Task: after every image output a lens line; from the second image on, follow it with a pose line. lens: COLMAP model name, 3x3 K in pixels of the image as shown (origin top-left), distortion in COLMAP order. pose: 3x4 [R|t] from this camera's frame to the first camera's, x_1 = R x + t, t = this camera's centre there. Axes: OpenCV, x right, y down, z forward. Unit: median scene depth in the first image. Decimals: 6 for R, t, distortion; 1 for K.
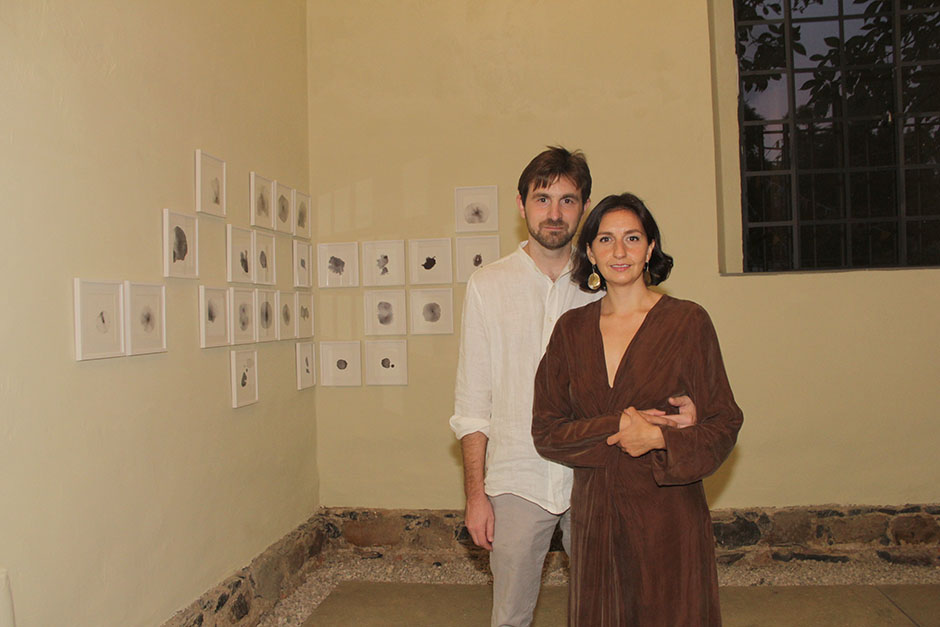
lens RADIAL K [[792.2, 0, 465.5], [0, 792.2, 311.7], [0, 0, 1]] dist [-0.160058, 0.065450]
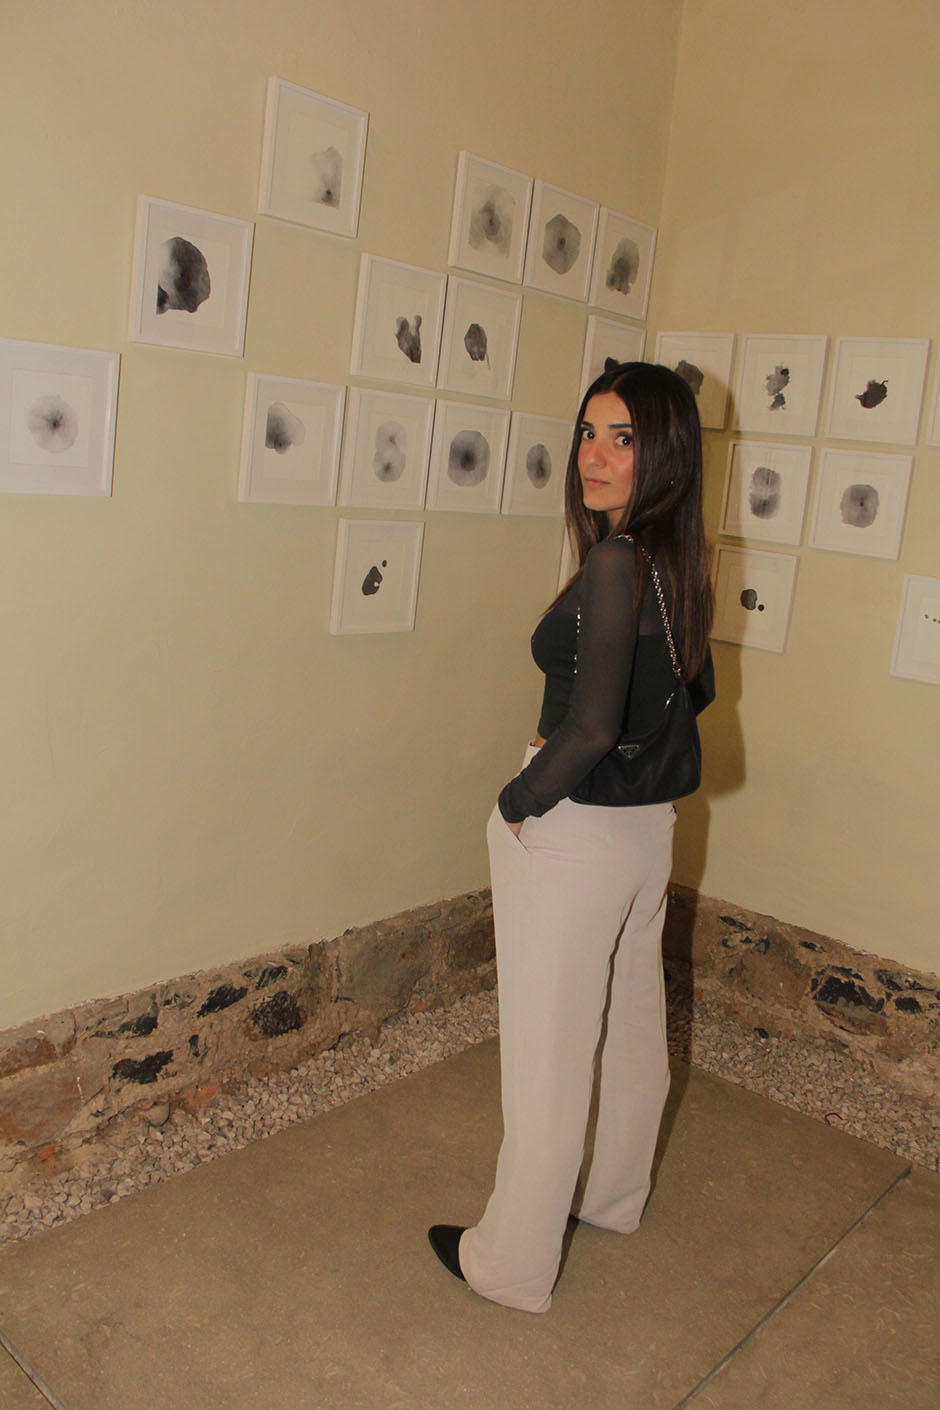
lens RADIAL K [[1188.3, 0, 474.1], [0, 1188.3, 714.1], [0, 0, 1]] dist [-0.160058, 0.065450]
pose [[0.835986, 0.217881, -0.503643, 0.151641], [-0.120335, 0.968246, 0.219131, -0.002967], [0.535395, -0.122585, 0.835659, 0.370823]]
